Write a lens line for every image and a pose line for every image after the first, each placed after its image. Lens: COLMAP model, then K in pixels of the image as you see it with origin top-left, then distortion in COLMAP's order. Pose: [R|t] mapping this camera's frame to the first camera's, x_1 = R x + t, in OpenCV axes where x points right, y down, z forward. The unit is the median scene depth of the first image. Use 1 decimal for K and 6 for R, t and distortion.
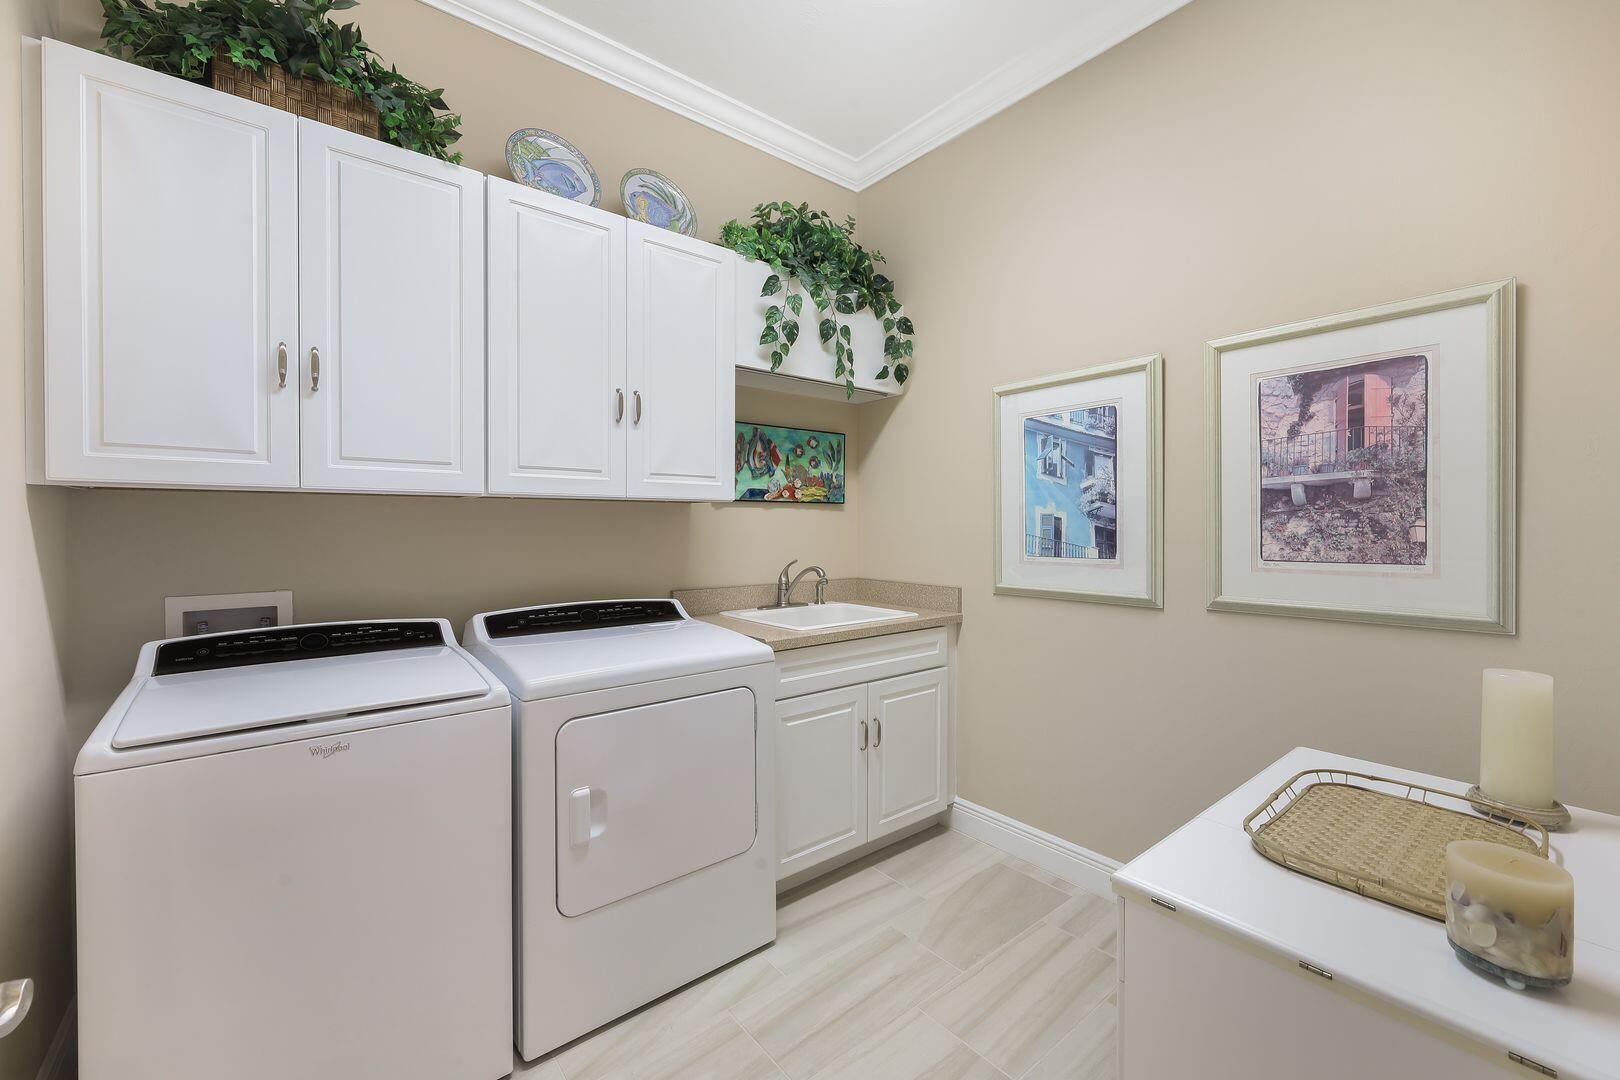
lens RADIAL K [[656.8, 0, 808.3], [0, 656.8, 530.4], [0, 0, 1]] dist [-0.000108, -0.000395]
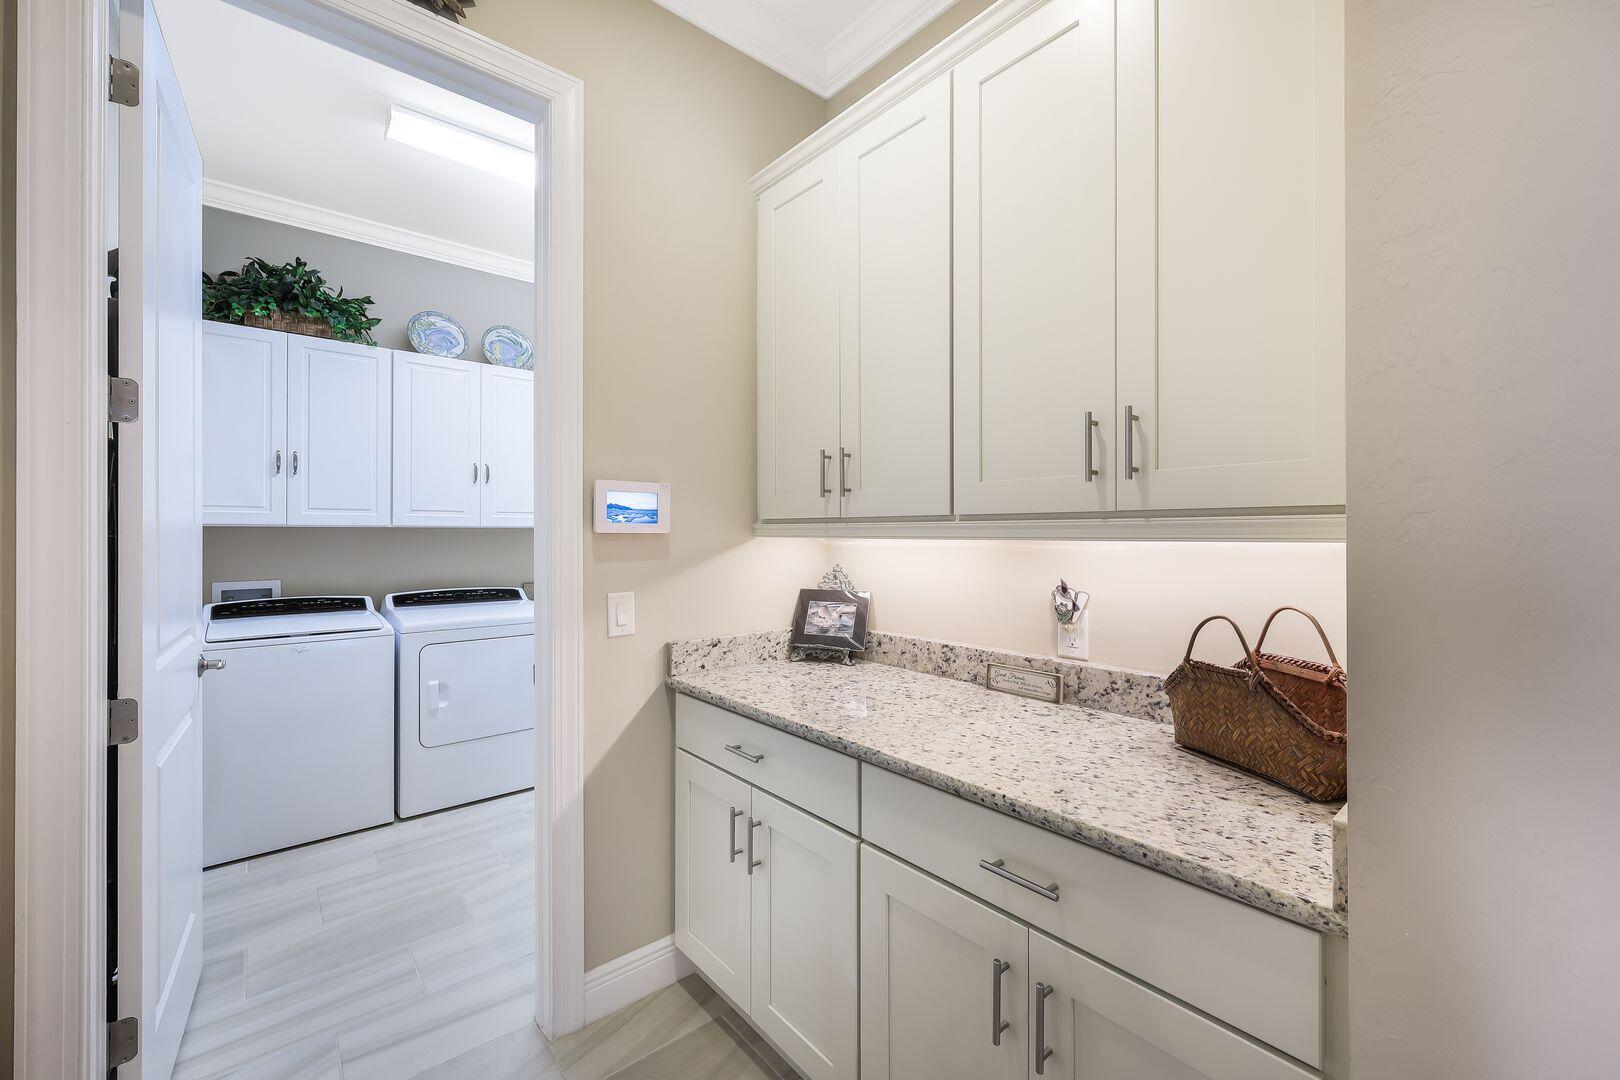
lens RADIAL K [[656.8, 0, 808.3], [0, 656.8, 530.4], [0, 0, 1]] dist [-0.000108, -0.000395]
pose [[0.999701, 0.002406, 0.024335, 0.655866], [-0.002135, 0.999935, -0.011157, -0.027790], [-0.024360, 0.011102, 0.999642, -0.890447]]
